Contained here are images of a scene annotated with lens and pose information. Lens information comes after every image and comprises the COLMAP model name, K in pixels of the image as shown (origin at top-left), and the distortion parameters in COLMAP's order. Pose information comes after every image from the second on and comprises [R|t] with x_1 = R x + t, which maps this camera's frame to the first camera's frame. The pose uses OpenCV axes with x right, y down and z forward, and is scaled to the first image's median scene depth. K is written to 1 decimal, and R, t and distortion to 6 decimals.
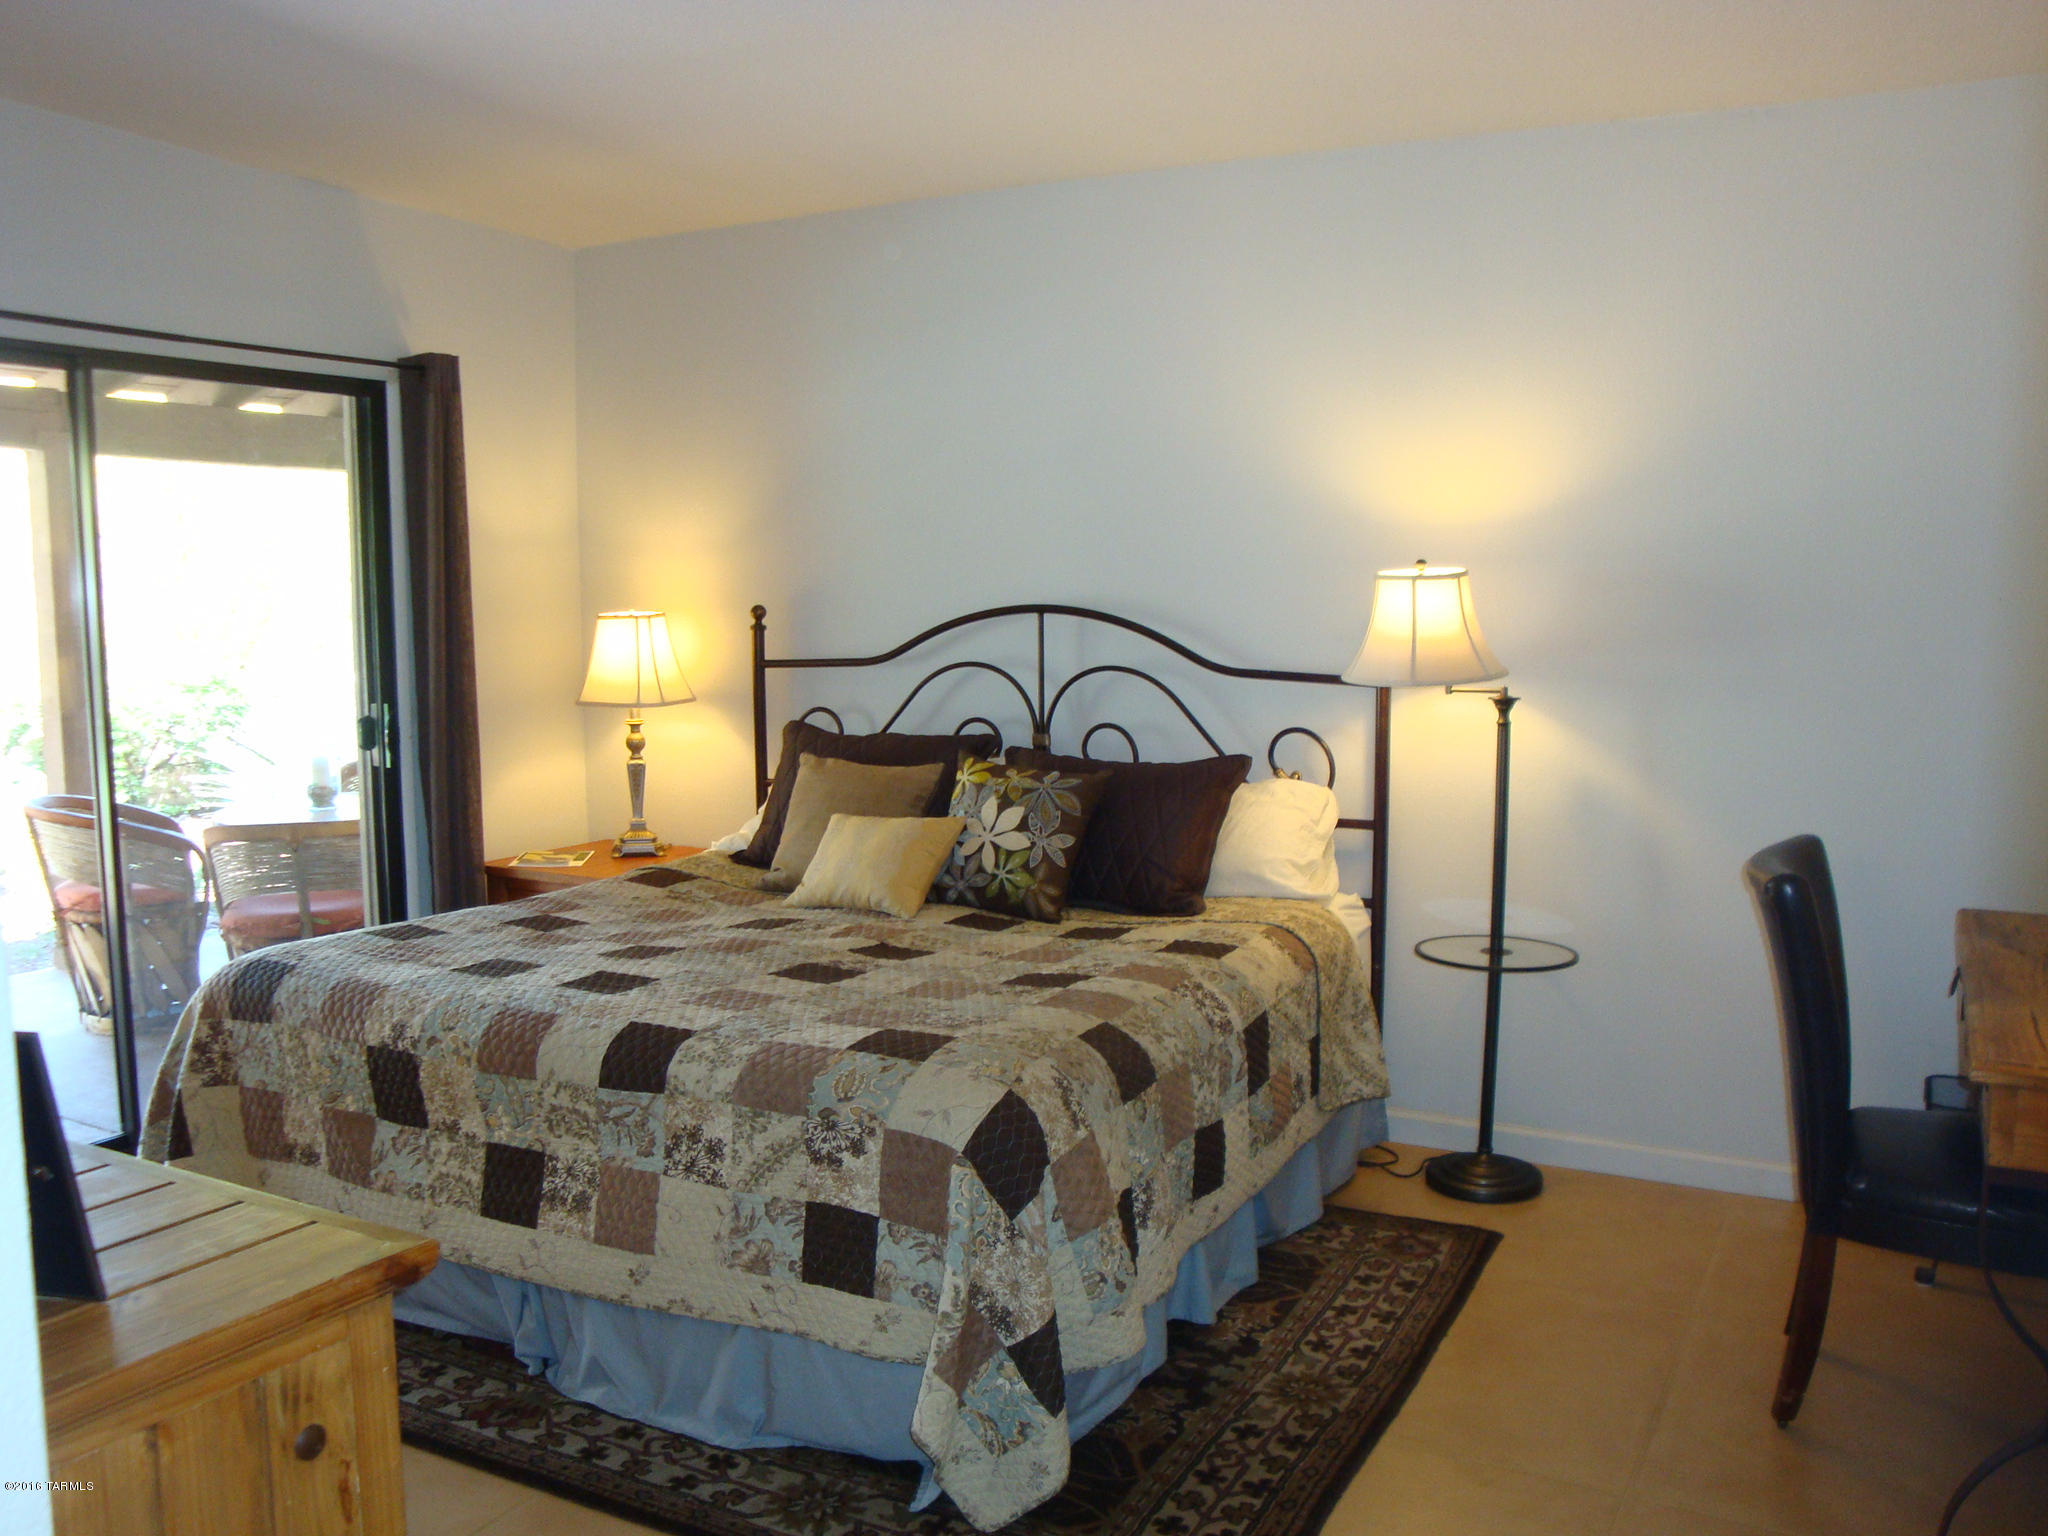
lens RADIAL K [[1731.2, 0, 1024.0], [0, 1731.2, 768.0], [0, 0, 1]] dist [-0.182578, 0.175329]
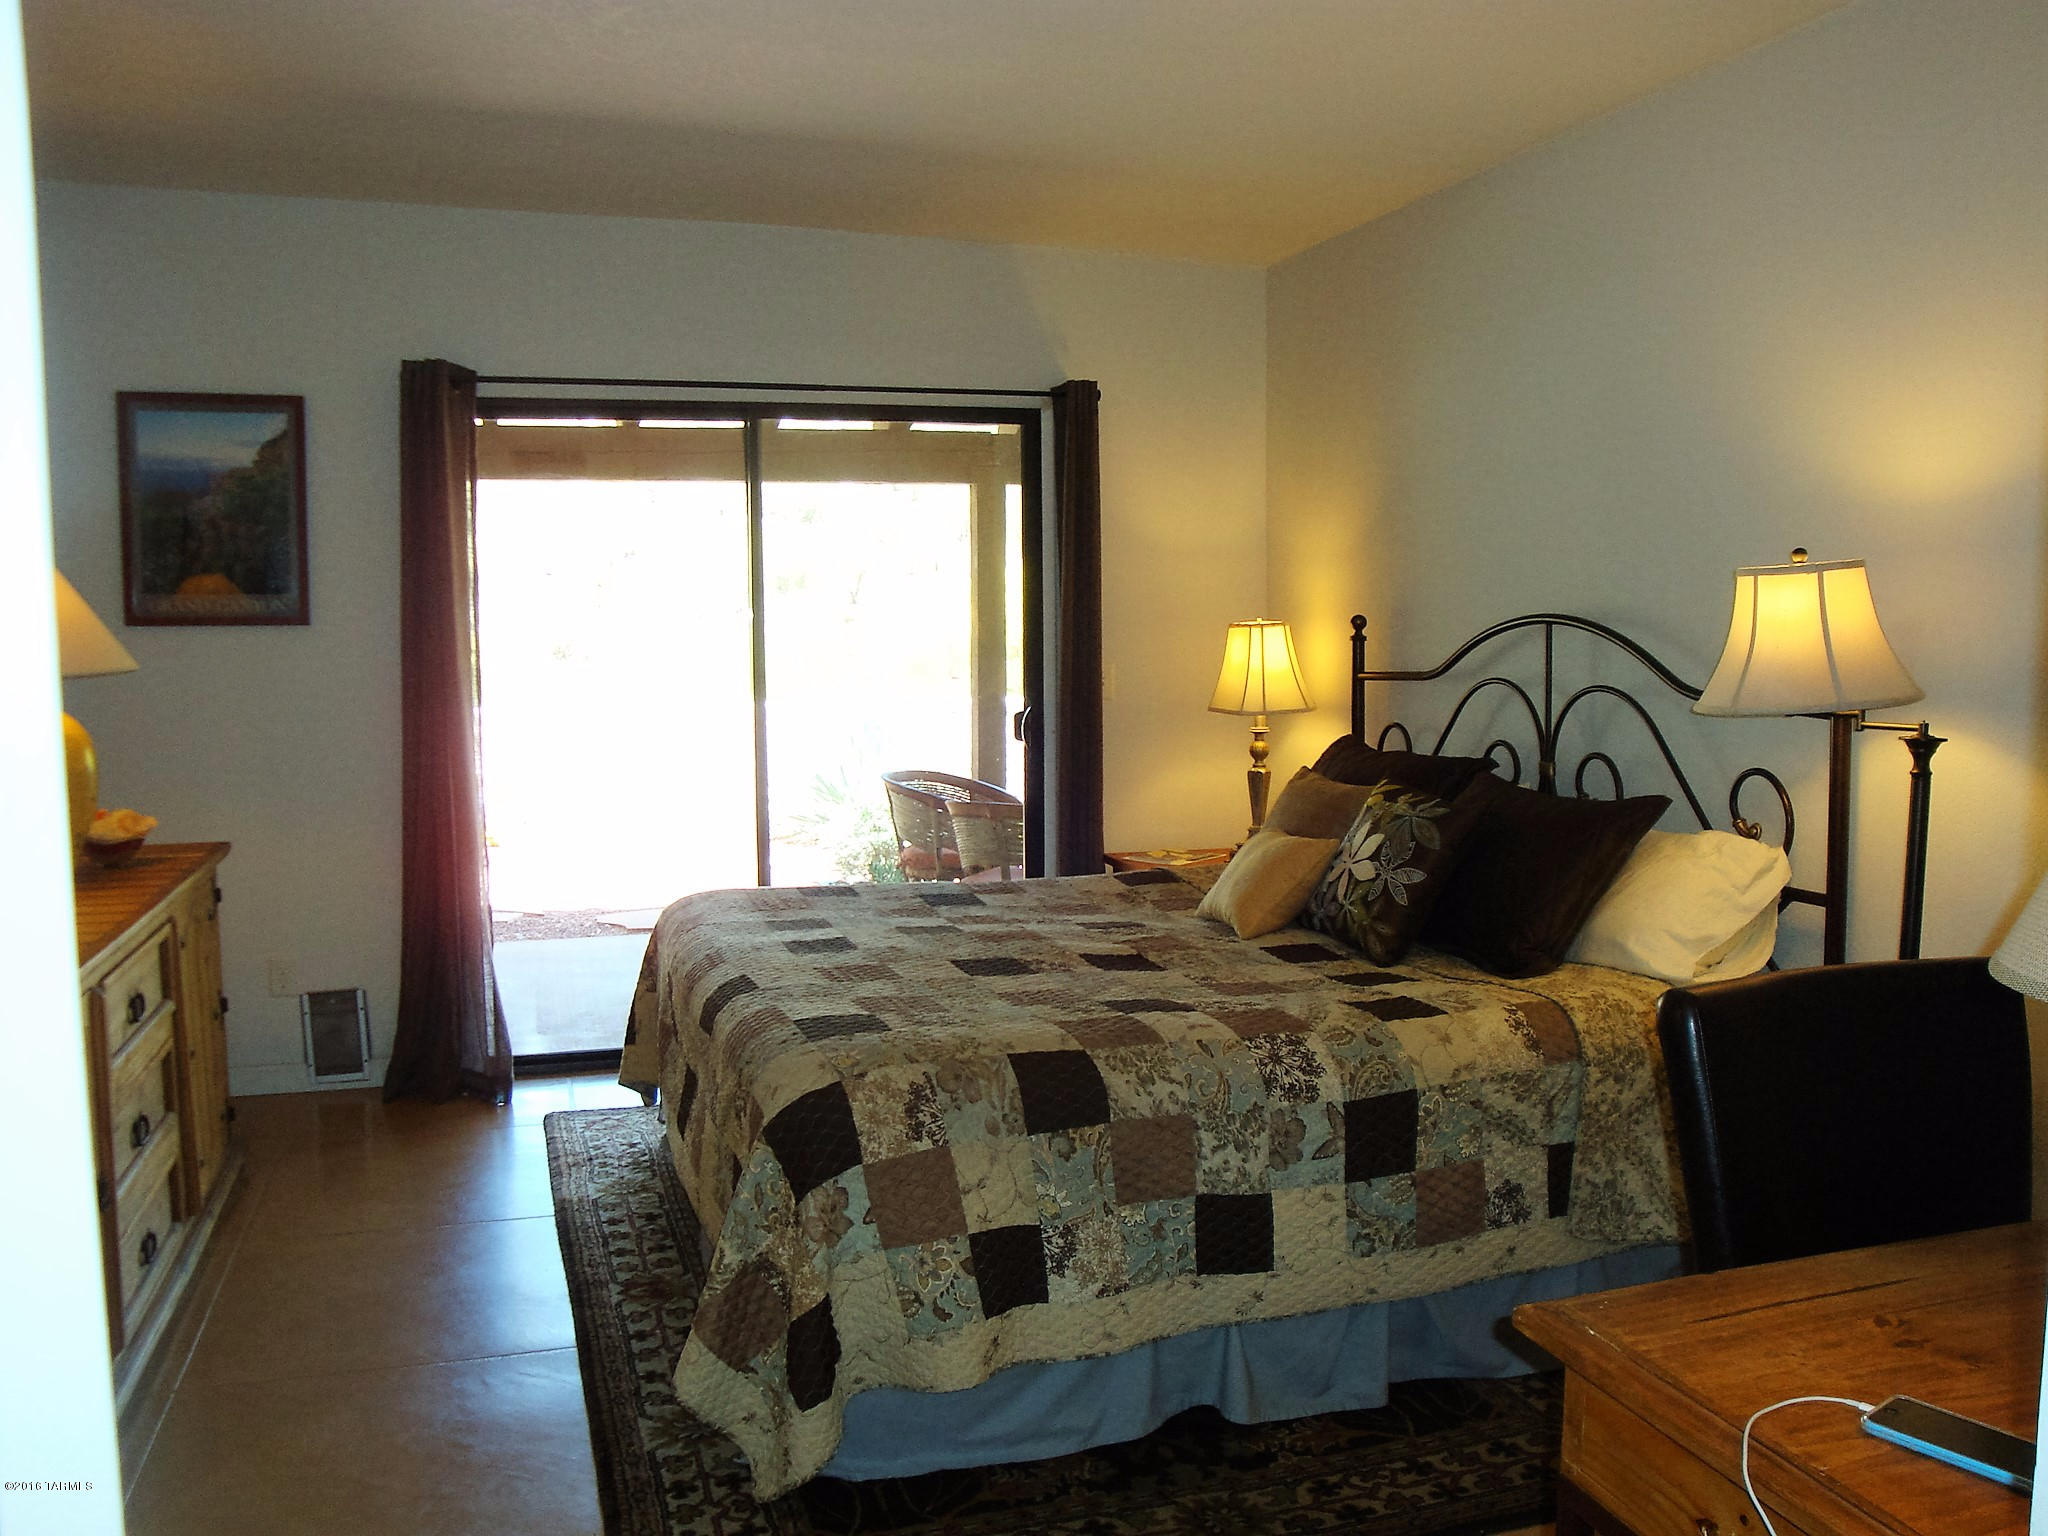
lens RADIAL K [[1731.2, 0, 1024.0], [0, 1731.2, 768.0], [0, 0, 1]] dist [-0.182578, 0.175329]
pose [[0.713520, 0.060801, -0.697992, 0.494061], [-0.072316, 0.997298, 0.012948, -0.009999], [0.696893, 0.041238, 0.715989, 0.230656]]
